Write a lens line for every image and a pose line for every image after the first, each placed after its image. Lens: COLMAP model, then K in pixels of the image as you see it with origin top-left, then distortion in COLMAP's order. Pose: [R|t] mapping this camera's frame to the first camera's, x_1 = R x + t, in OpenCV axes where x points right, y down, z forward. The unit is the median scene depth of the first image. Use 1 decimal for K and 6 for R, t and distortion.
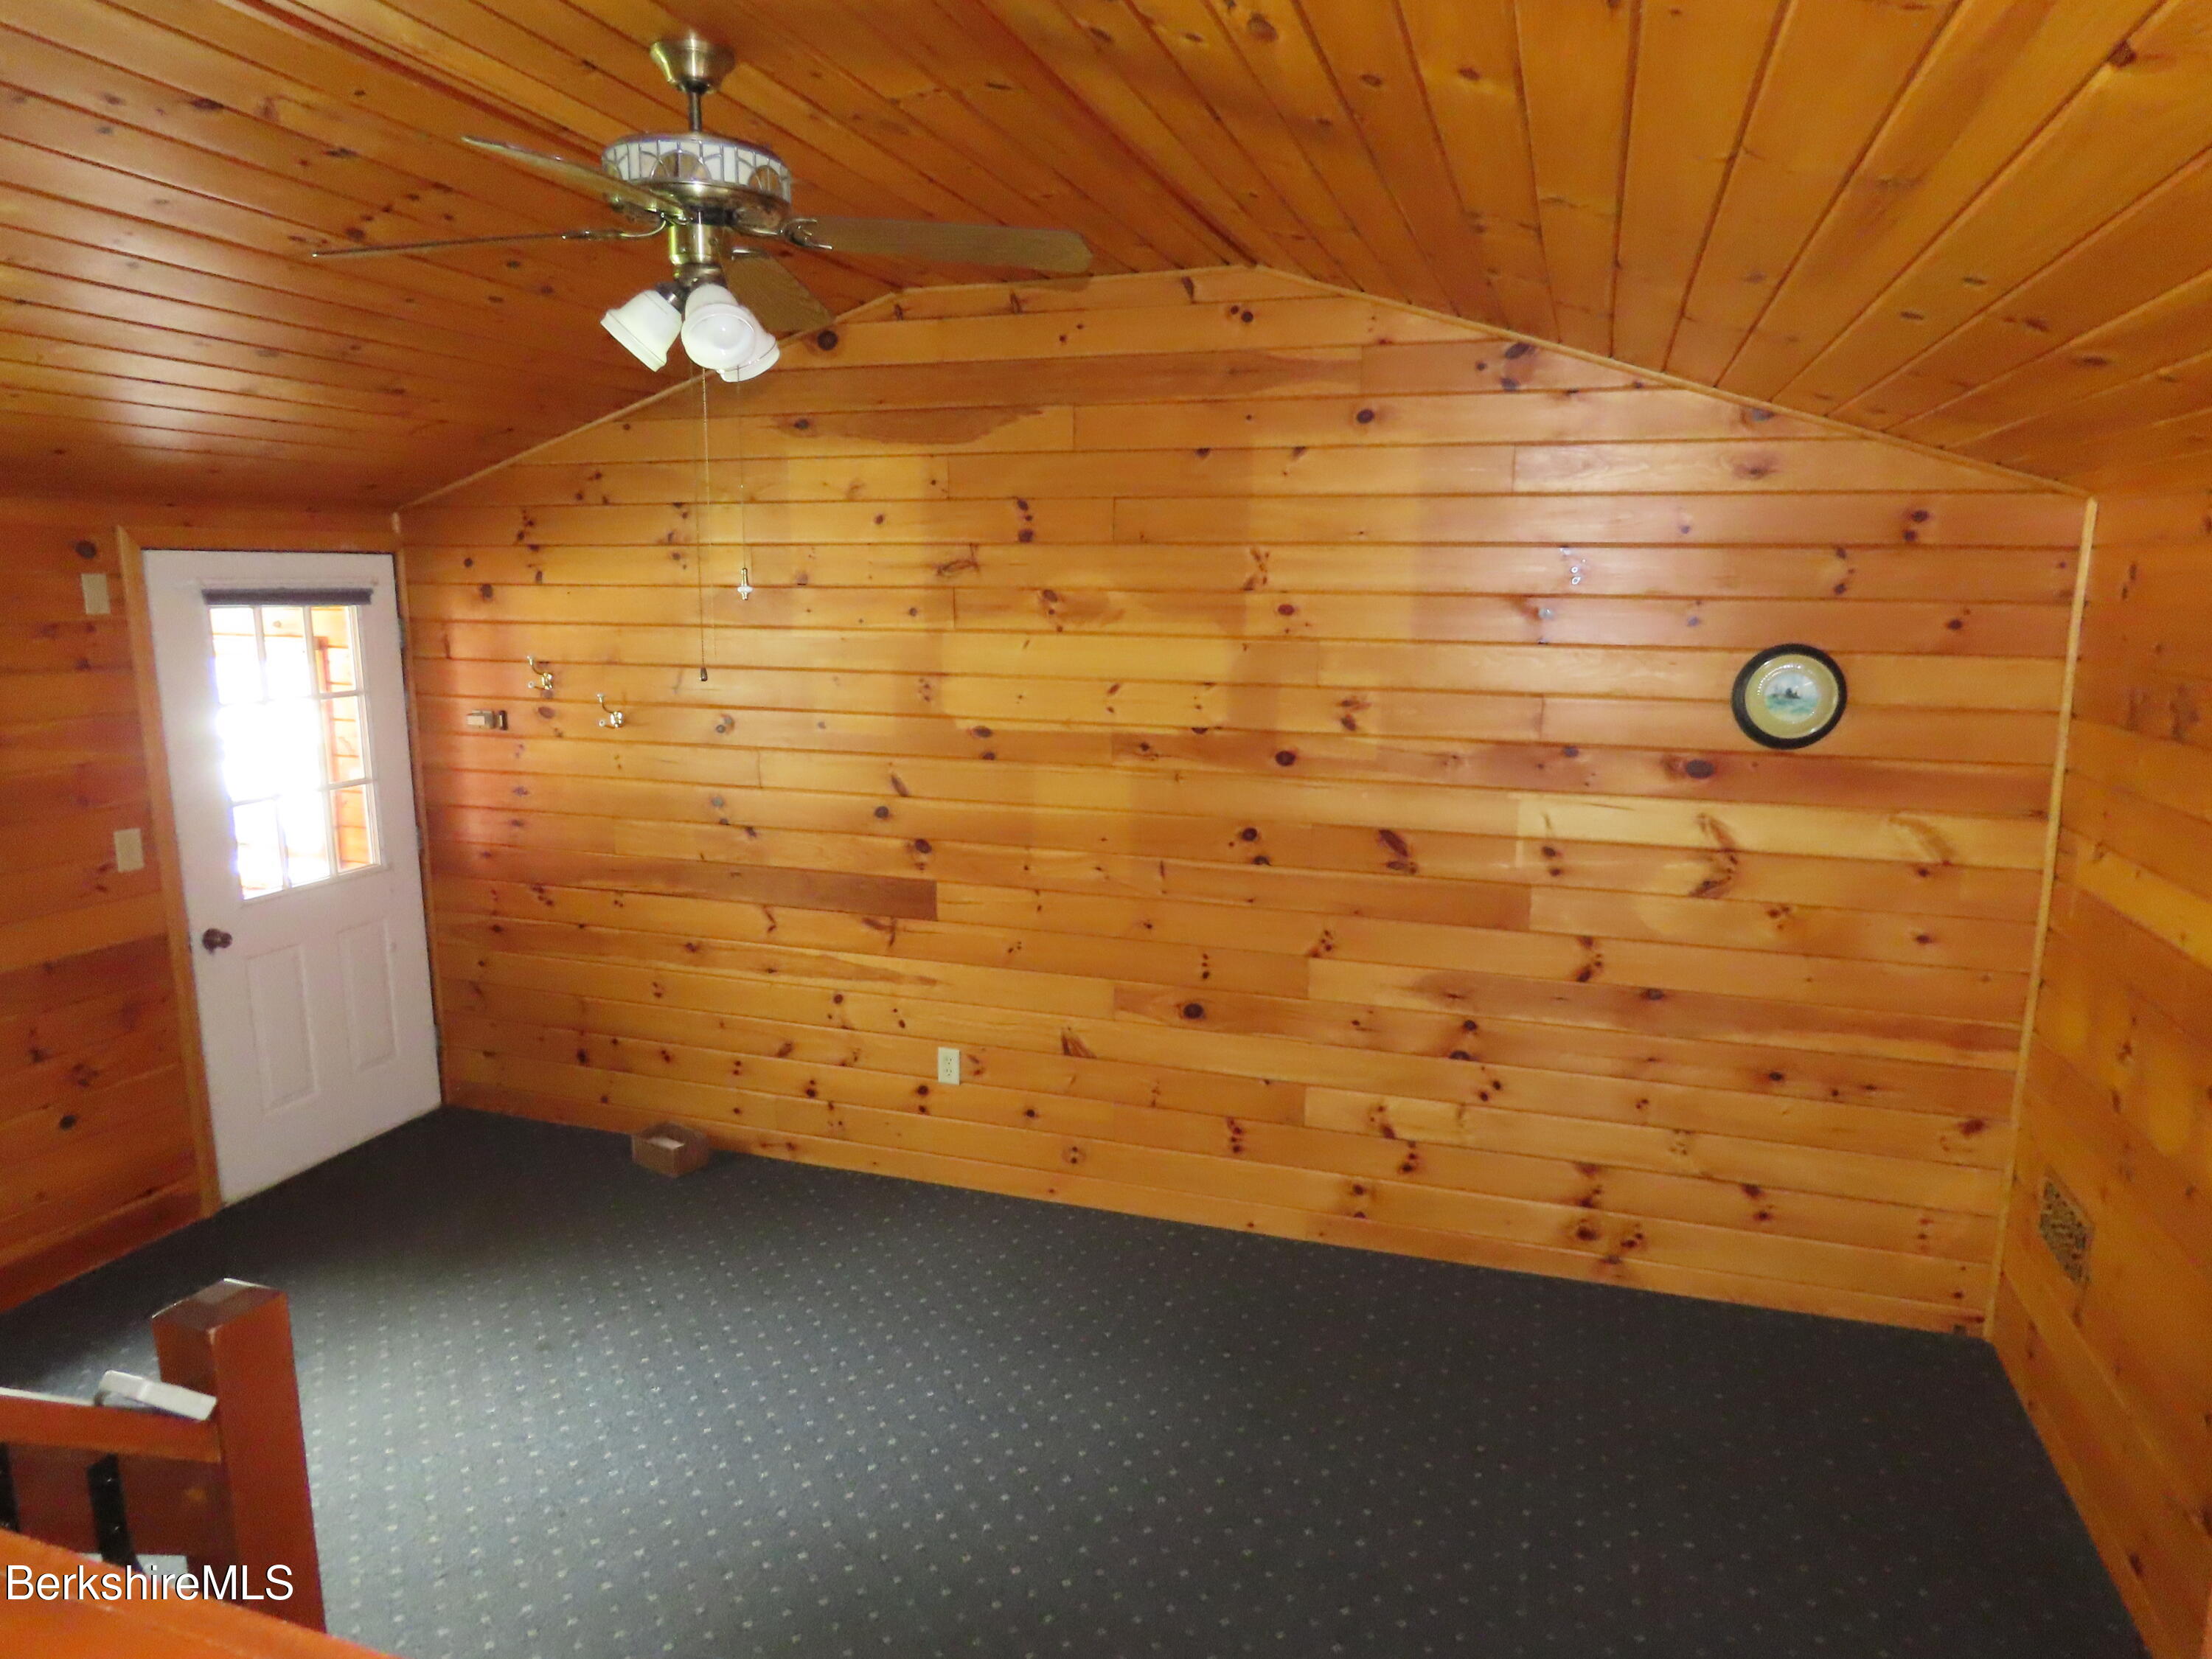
lens RADIAL K [[1400.7, 0, 1108.7], [0, 1400.7, 820.5], [0, 0, 1]] dist [-0.008360, 0.003944]
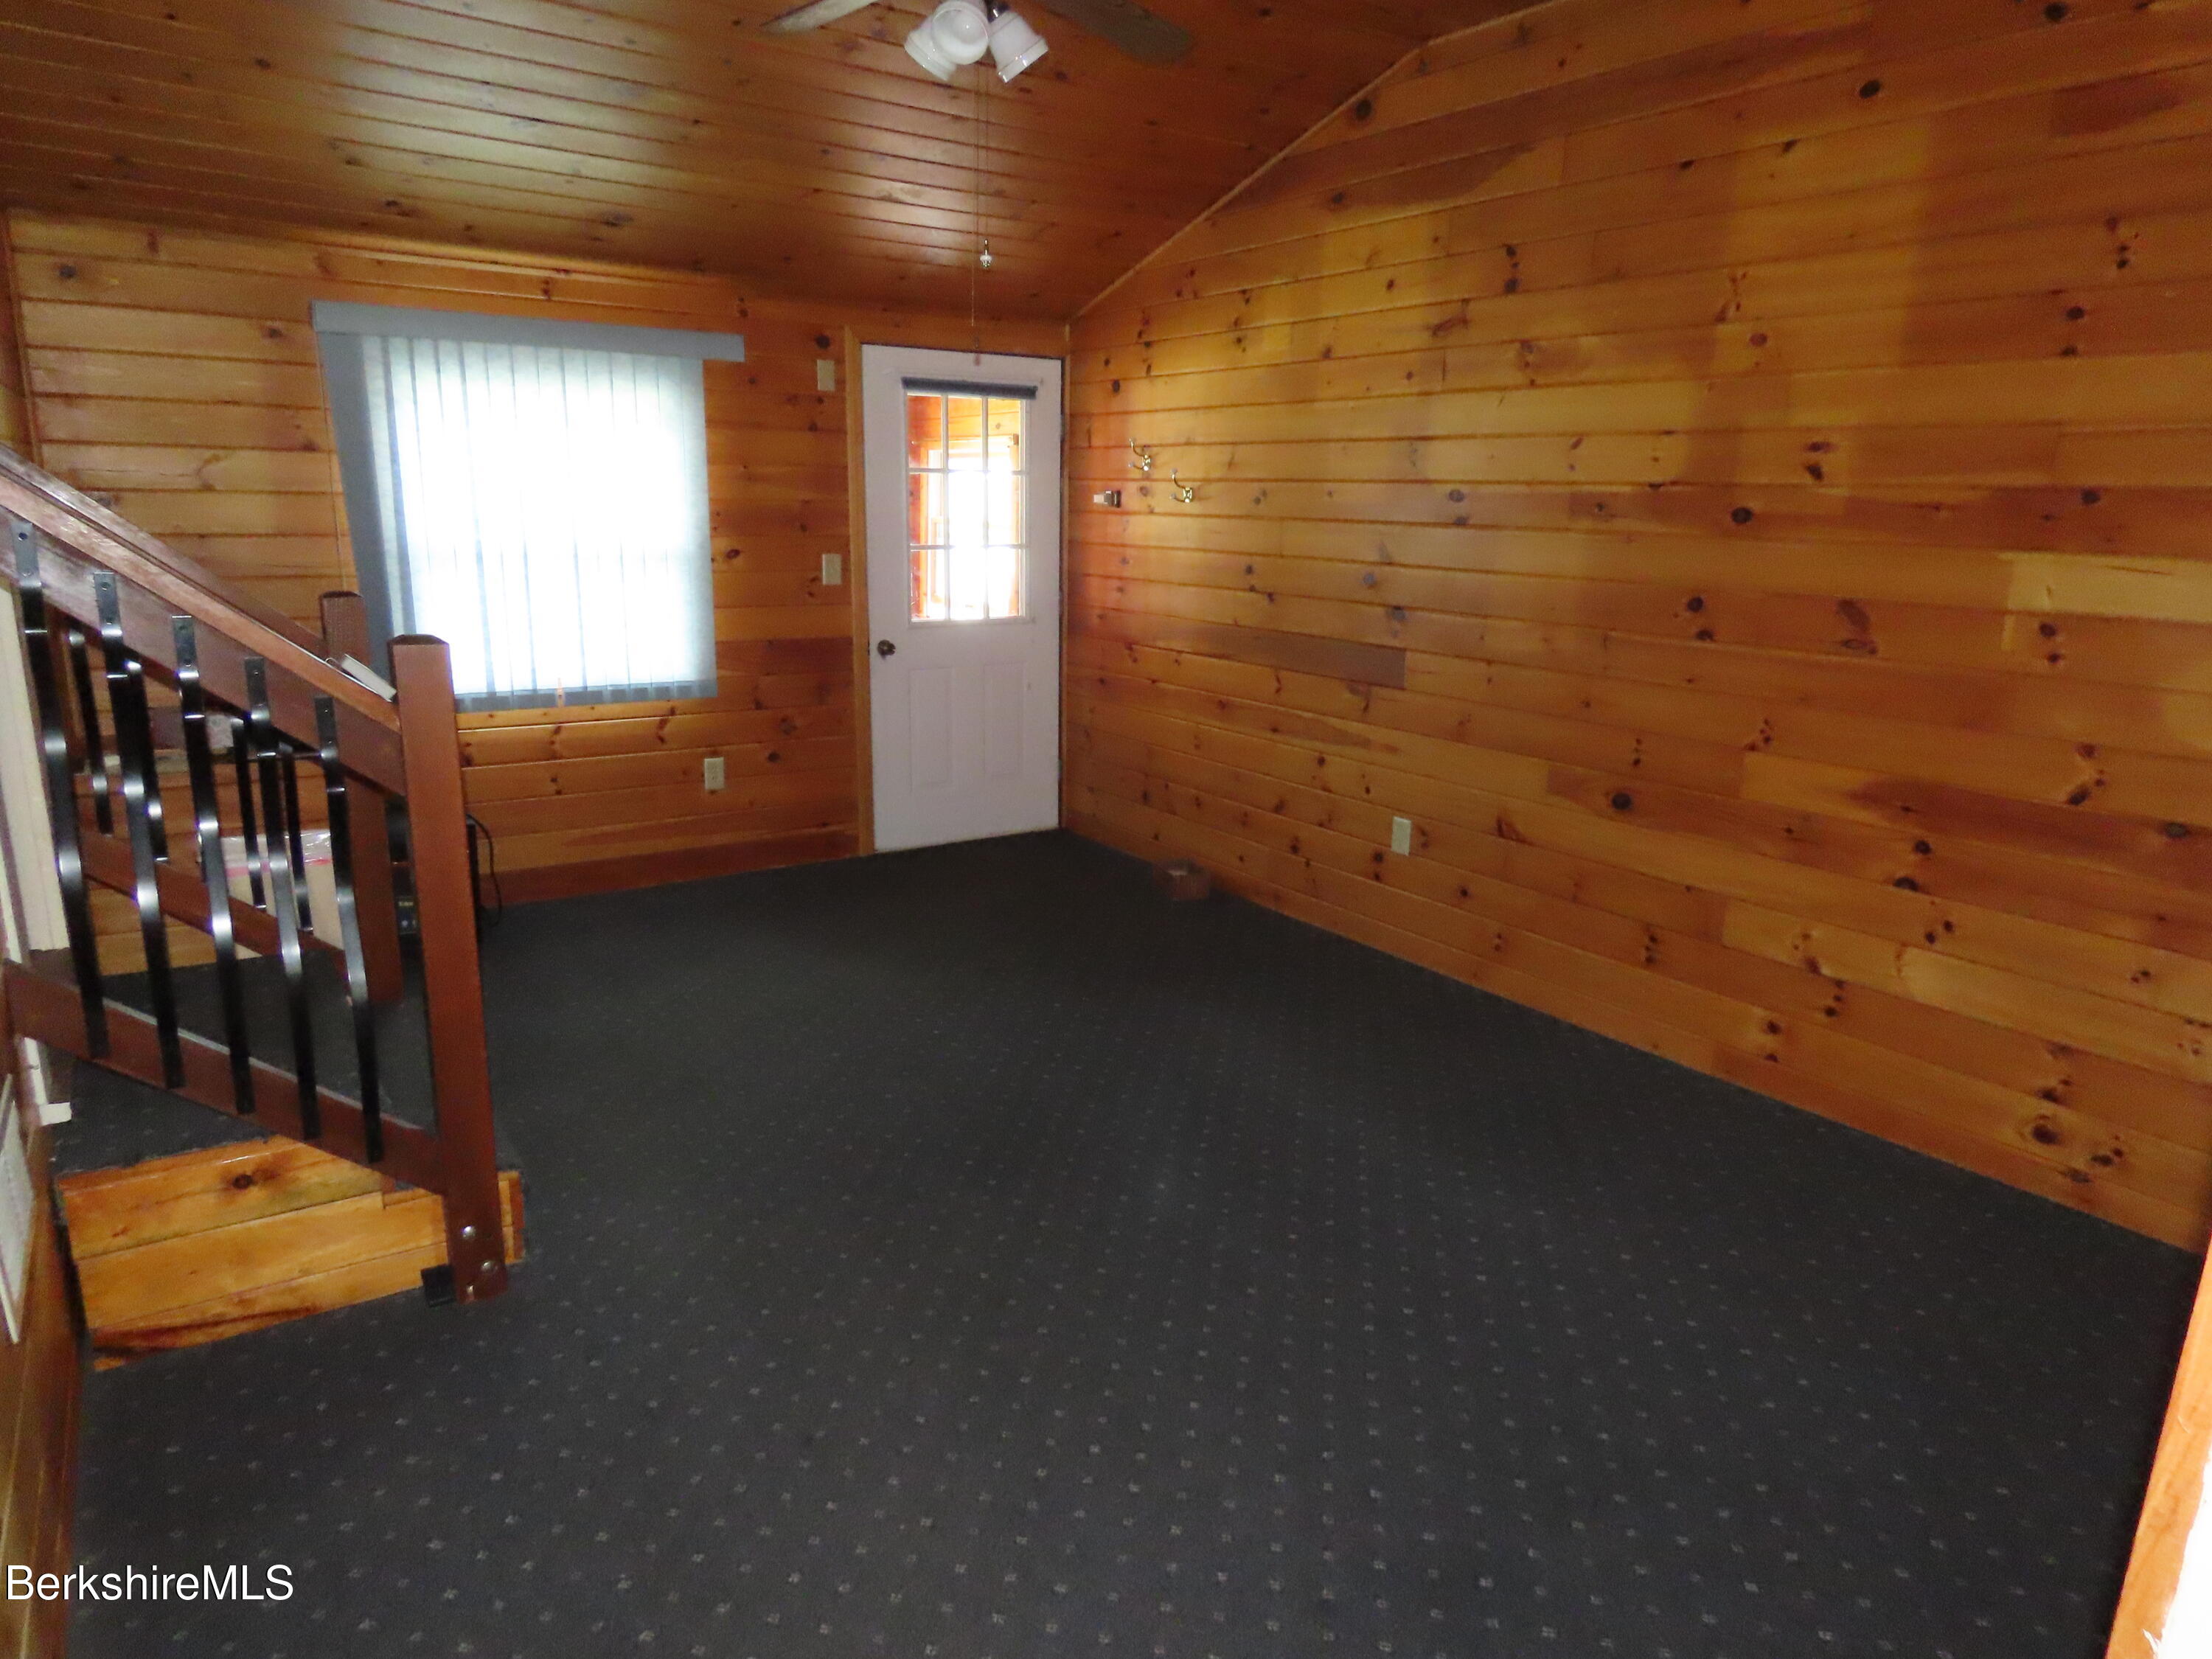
lens RADIAL K [[1400.7, 0, 1108.7], [0, 1400.7, 820.5], [0, 0, 1]] dist [-0.008360, 0.003944]
pose [[0.796238, 0.146101, -0.587077, 0.329997], [-0.118140, 0.989269, 0.085960, 0.108233], [0.593336, 0.000913, 0.804955, 0.060288]]
